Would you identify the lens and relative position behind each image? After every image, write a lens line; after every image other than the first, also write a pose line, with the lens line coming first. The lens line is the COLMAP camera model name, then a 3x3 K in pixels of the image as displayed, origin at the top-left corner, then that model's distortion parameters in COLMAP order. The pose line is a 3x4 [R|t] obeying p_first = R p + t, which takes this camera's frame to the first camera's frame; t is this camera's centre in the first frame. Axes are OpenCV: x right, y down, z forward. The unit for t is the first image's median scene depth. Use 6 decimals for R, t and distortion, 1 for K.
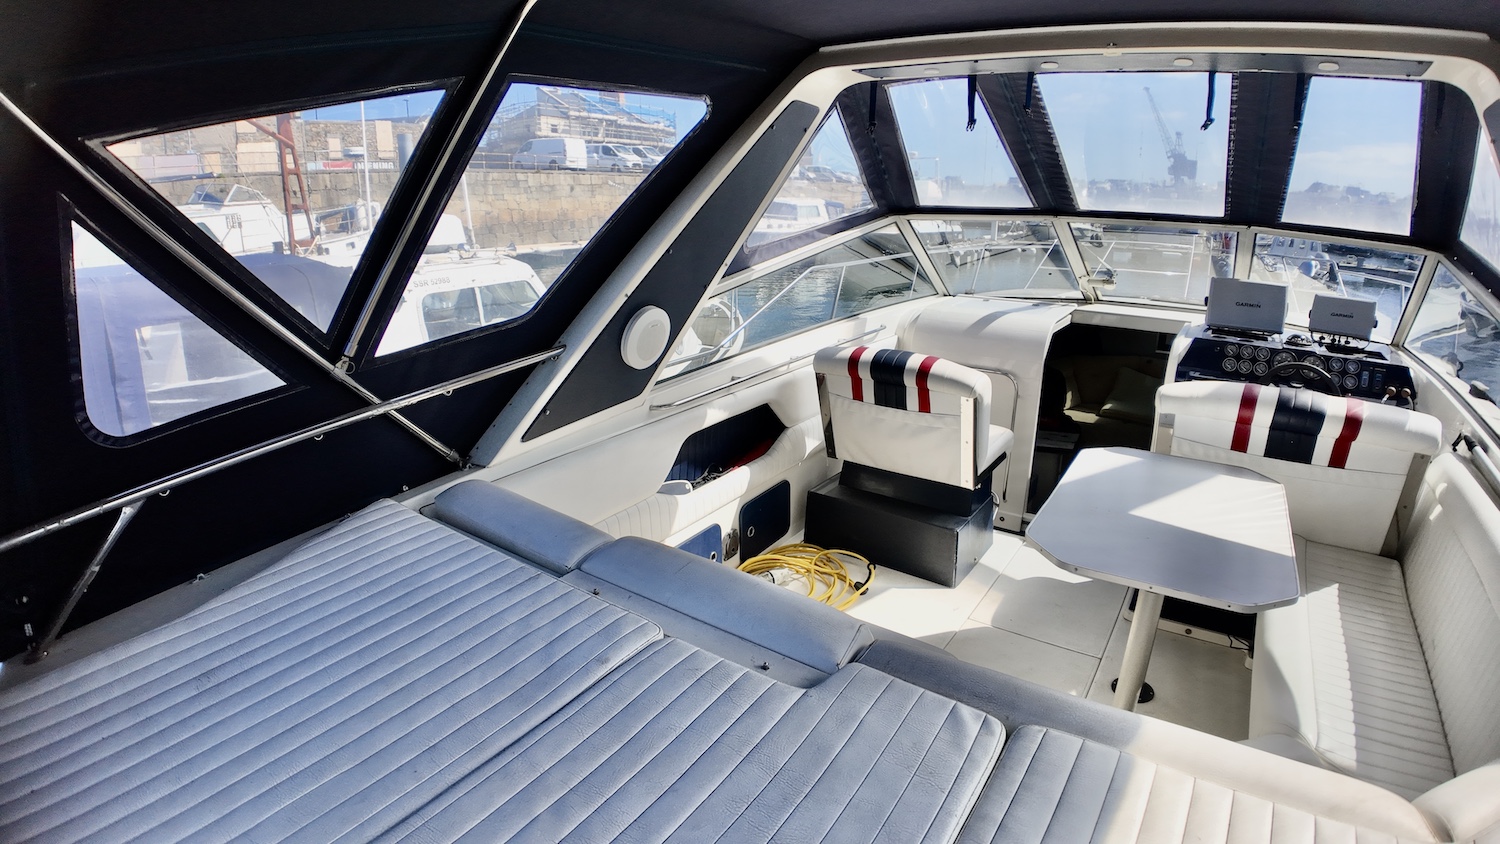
lens RADIAL K [[742.7, 0, 750.0], [0, 742.7, 422.0], [0, 0, 1]] dist [-0.119088, 0.001914]
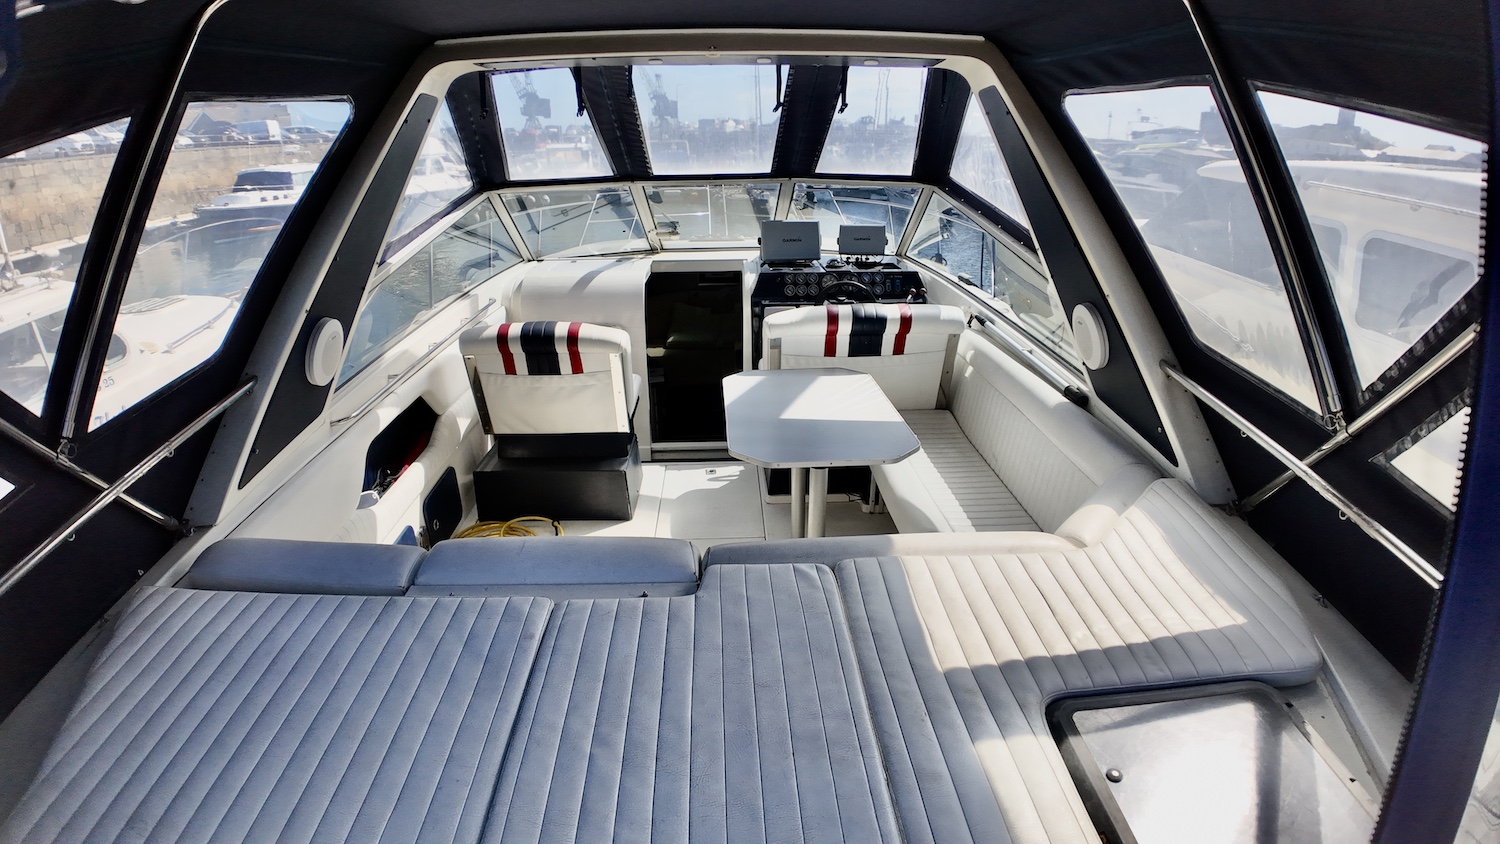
lens RADIAL K [[742.7, 0, 750.0], [0, 742.7, 422.0], [0, 0, 1]] dist [-0.119088, 0.001914]
pose [[0.798978, -0.223064, 0.558459, -0.193448], [0.186999, 0.974778, 0.121816, -0.029820], [-0.571546, 0.007103, 0.820539, -0.054147]]
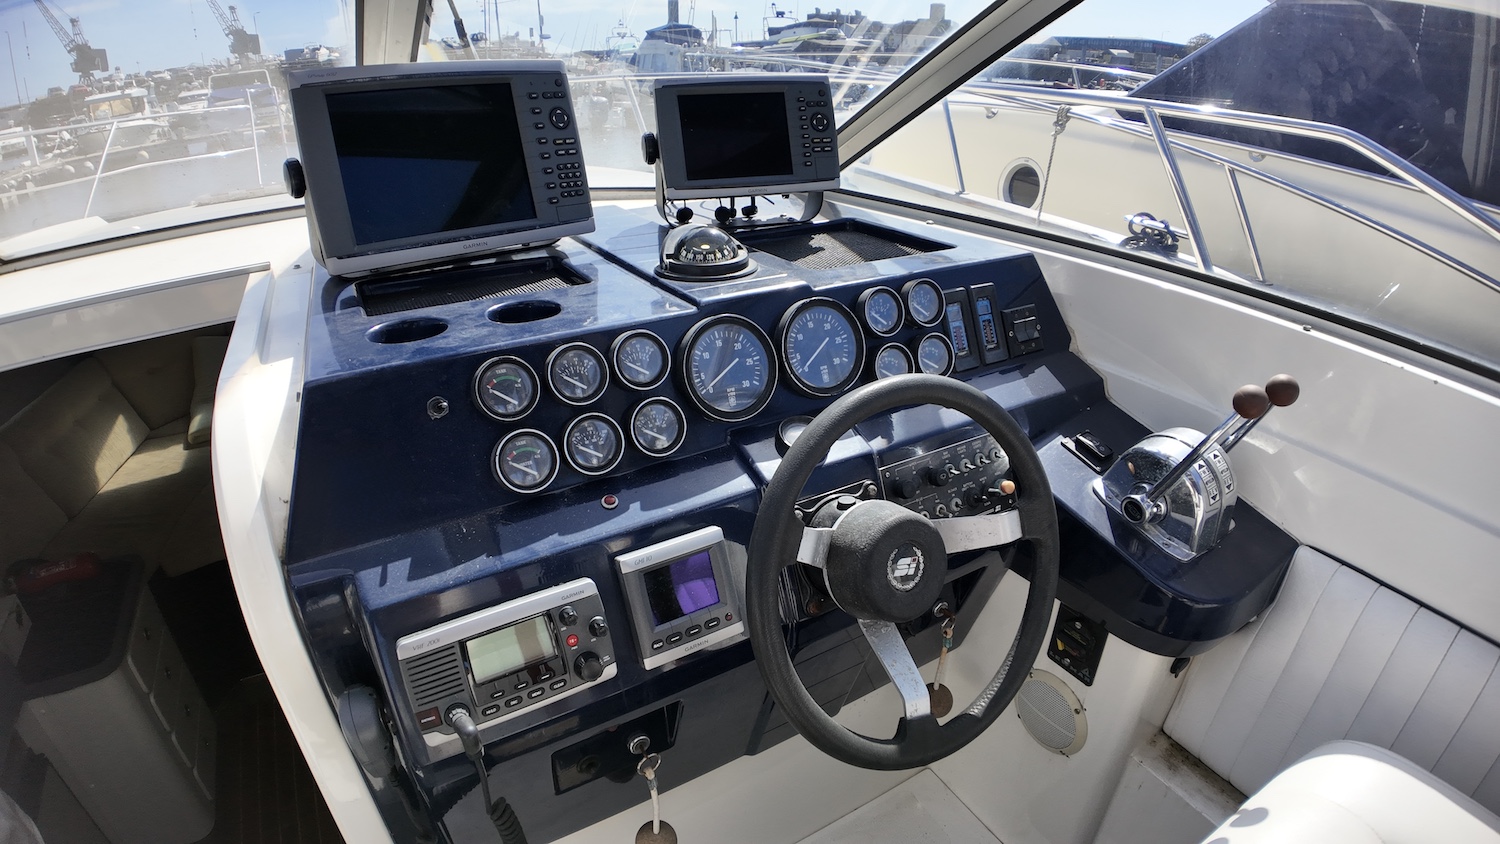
lens RADIAL K [[742.7, 0, 750.0], [0, 742.7, 422.0], [0, 0, 1]] dist [-0.119088, 0.001914]
pose [[0.410595, -0.409594, 0.814644, 0.618487], [0.266652, 0.908309, 0.322291, -0.165130], [-0.871957, 0.084895, 0.482167, 0.960181]]
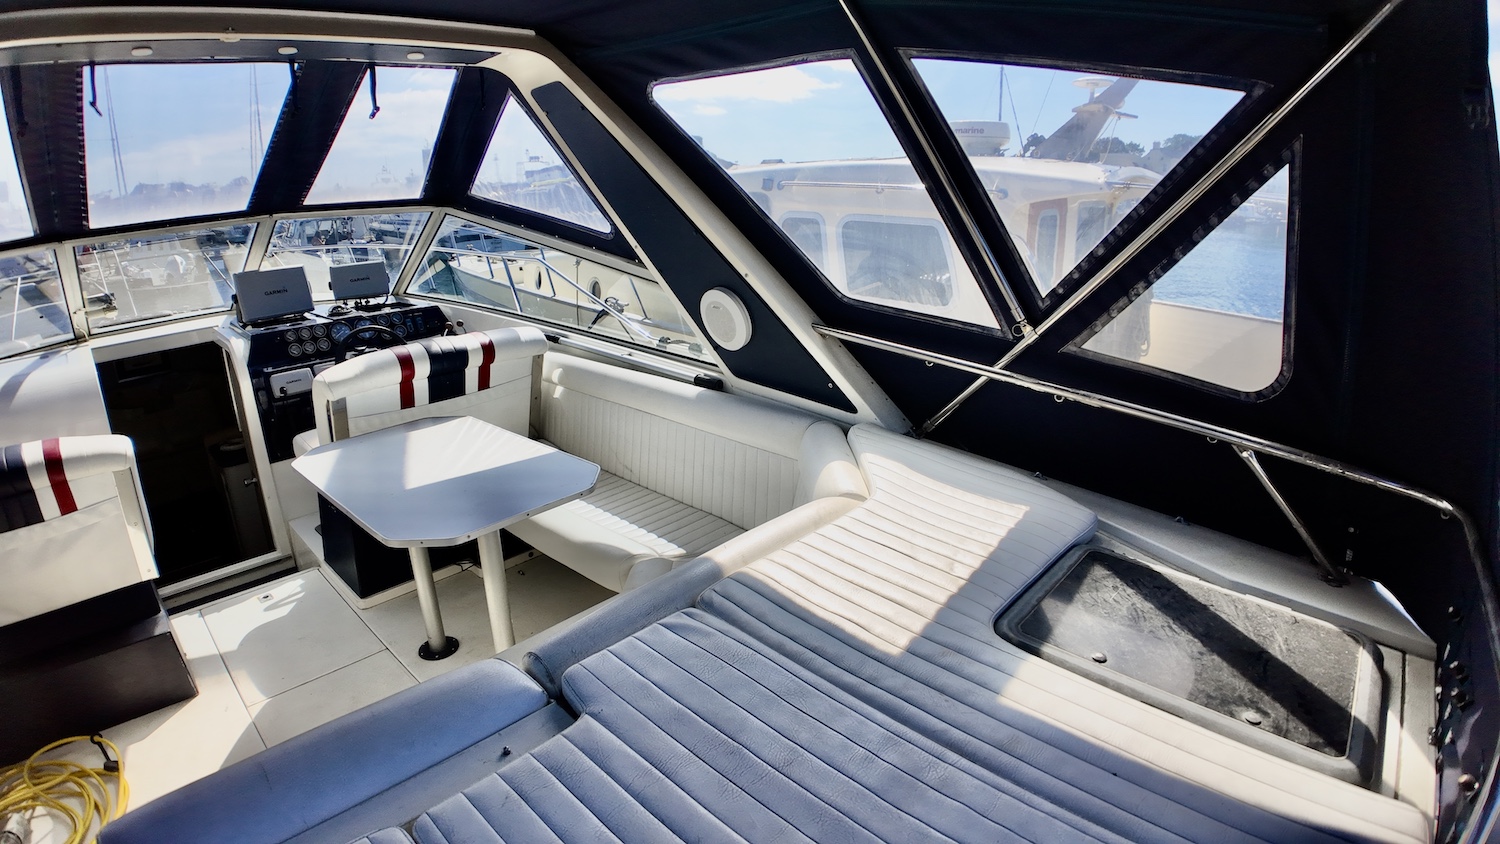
lens RADIAL K [[742.7, 0, 750.0], [0, 742.7, 422.0], [0, 0, 1]] dist [-0.119088, 0.001914]
pose [[0.150180, -0.315784, 0.936871, -0.240969], [0.308223, 0.915344, 0.259120, -0.054875], [-0.939385, 0.249850, 0.234798, 0.188105]]
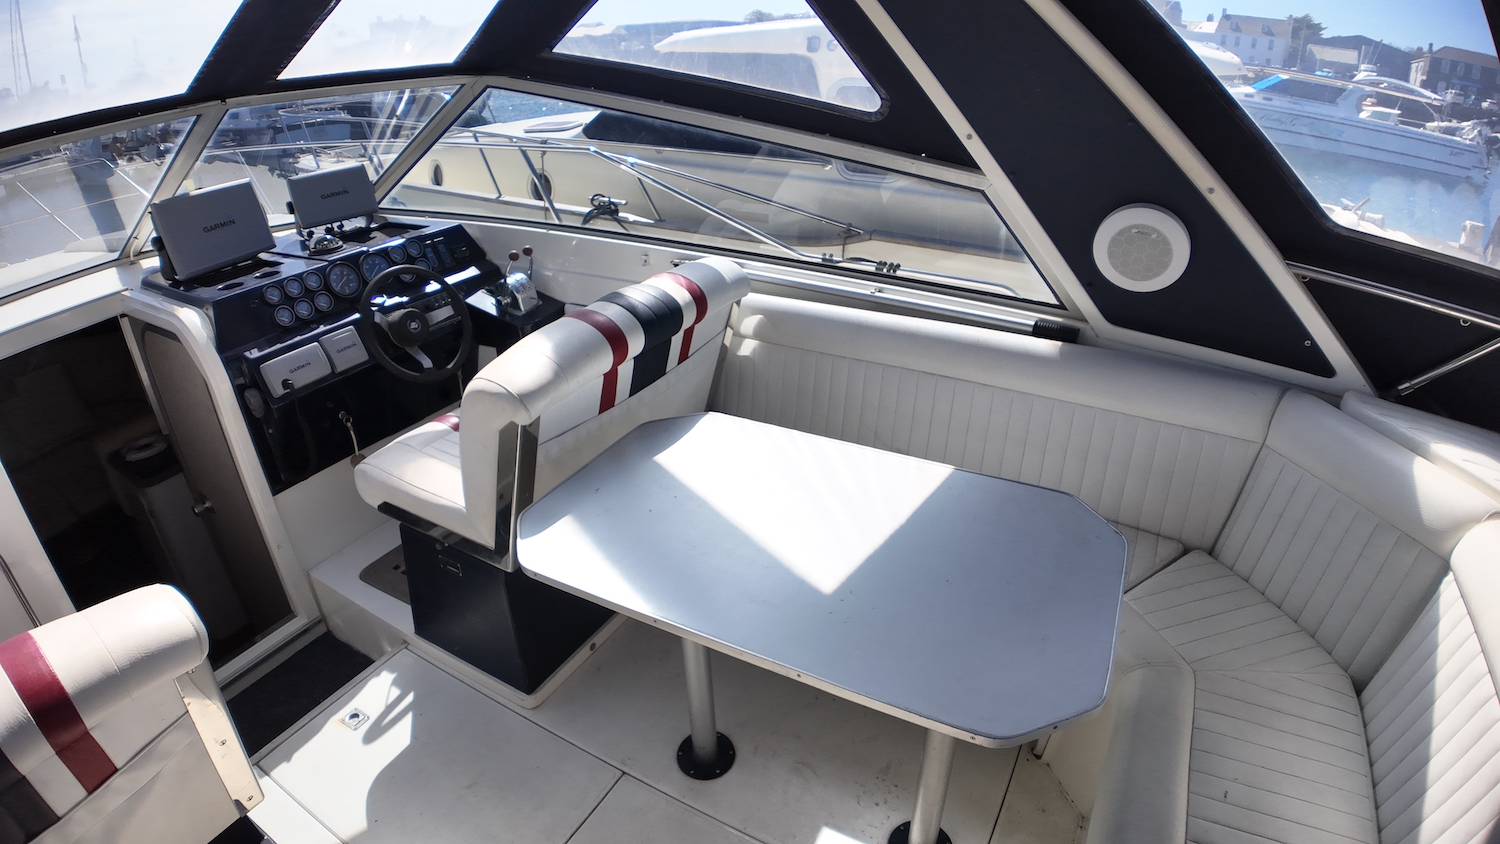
lens RADIAL K [[742.7, 0, 750.0], [0, 742.7, 422.0], [0, 0, 1]] dist [-0.119088, 0.001914]
pose [[-0.087715, -0.468132, 0.879294, 0.038320], [0.311079, 0.825680, 0.470620, -0.196691], [-0.946328, 0.314810, 0.073201, 0.662170]]
